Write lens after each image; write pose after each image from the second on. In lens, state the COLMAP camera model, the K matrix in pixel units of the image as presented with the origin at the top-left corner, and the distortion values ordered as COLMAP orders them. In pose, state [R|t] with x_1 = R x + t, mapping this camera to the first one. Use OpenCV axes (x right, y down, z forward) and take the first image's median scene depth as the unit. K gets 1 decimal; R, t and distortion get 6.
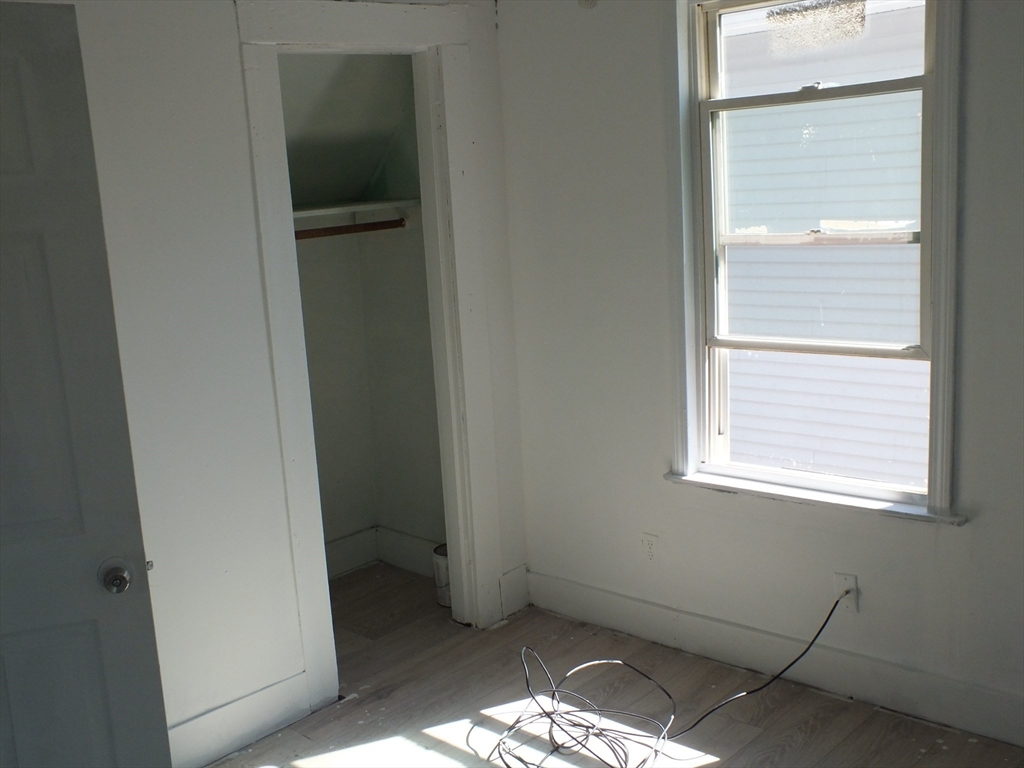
lens RADIAL K [[1096.8, 0, 512.2], [0, 1096.8, 407.0], [0, 0, 1]] dist [-0.005853, -0.006459]
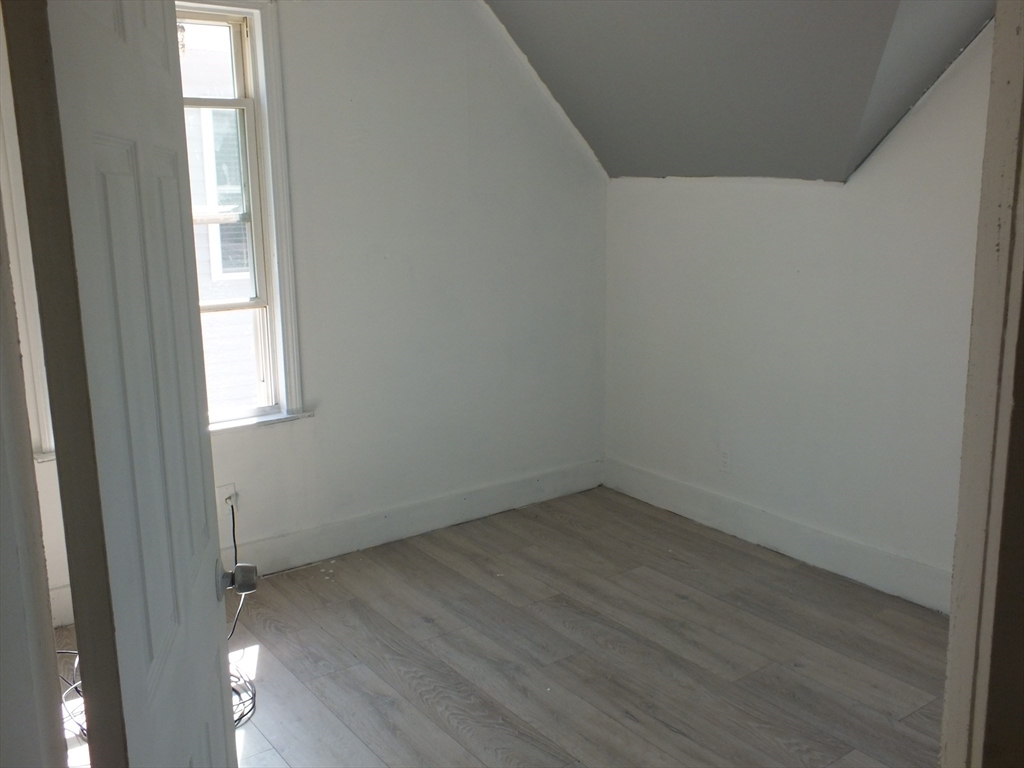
lens RADIAL K [[948.0, 0, 512.0], [0, 948.0, 384.0], [0, 0, 1]] dist [0.001681, 0.005263]
pose [[0.213760, -0.142675, 0.966411, -0.712280], [0.191819, 0.976148, 0.101684, -0.009626], [-0.957869, 0.163641, 0.236029, 0.435158]]
